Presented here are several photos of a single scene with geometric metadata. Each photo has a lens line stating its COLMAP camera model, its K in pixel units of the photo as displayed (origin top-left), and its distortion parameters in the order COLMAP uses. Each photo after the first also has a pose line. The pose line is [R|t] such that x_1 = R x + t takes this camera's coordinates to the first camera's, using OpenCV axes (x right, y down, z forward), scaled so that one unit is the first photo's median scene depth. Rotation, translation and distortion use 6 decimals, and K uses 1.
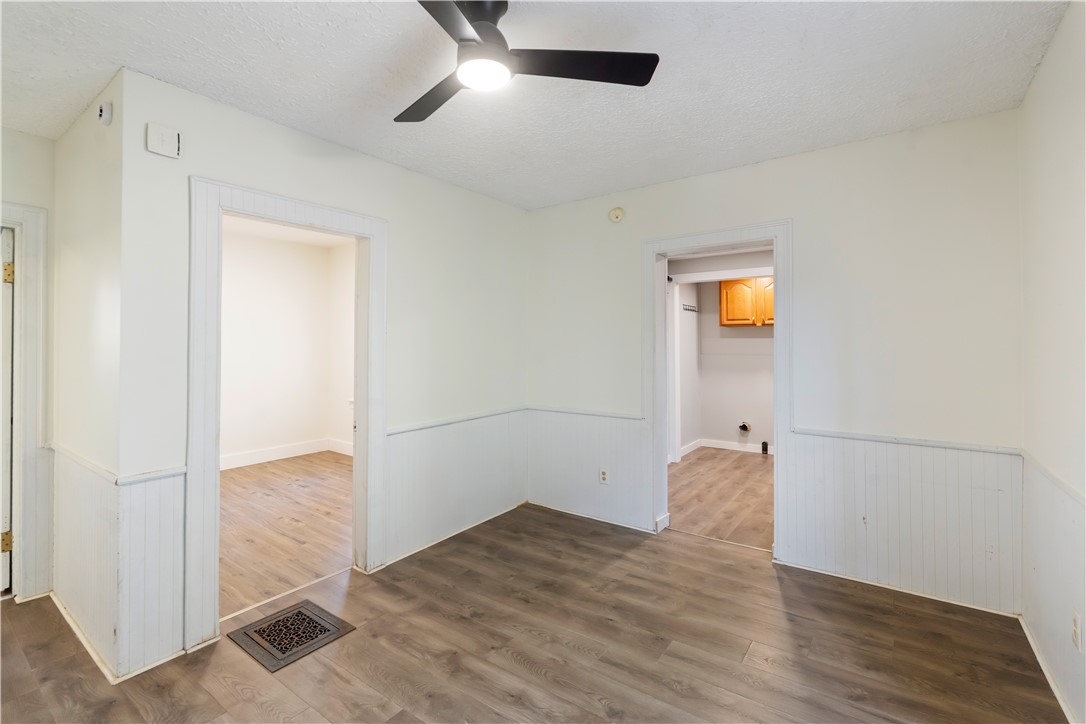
lens RADIAL K [[483.3, 0, 546.9], [0, 483.3, 337.1], [0, 0, 1]] dist [-0.001107, 0.000027]
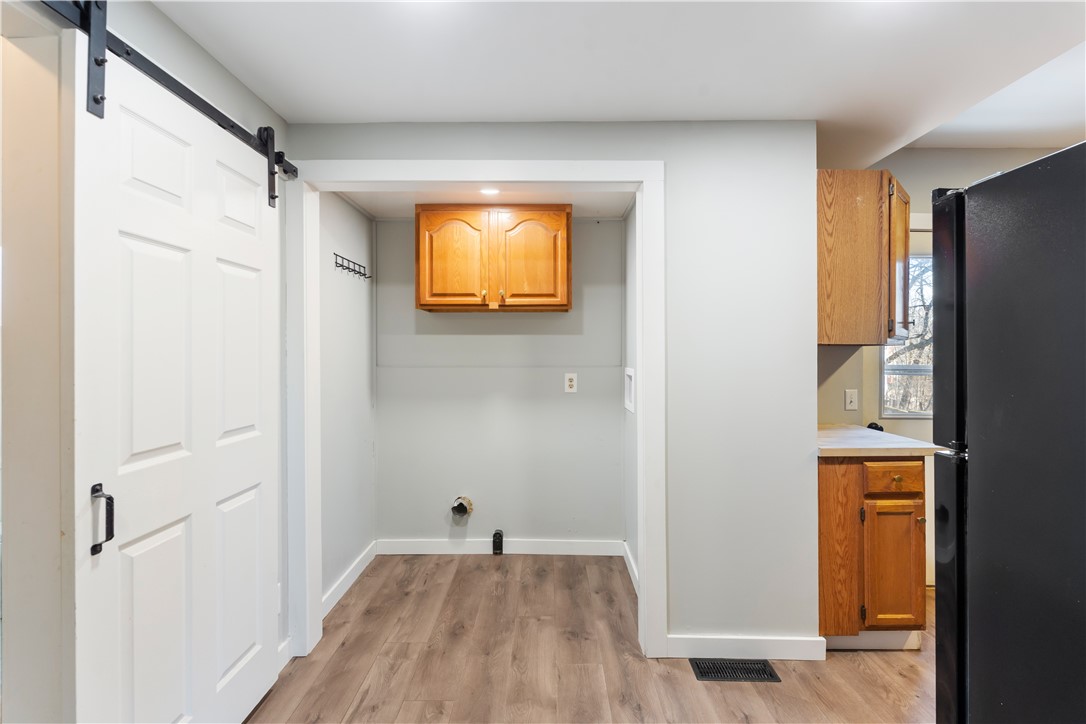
lens RADIAL K [[483.3, 0, 541.8], [0, 483.3, 351.1], [0, 0, 1]] dist [-0.001107, 0.000027]
pose [[0.813159, -0.003188, 0.582033, 0.184590], [-0.010468, 0.999743, 0.020101, 0.009157], [-0.581948, -0.022438, 0.812916, 0.549541]]
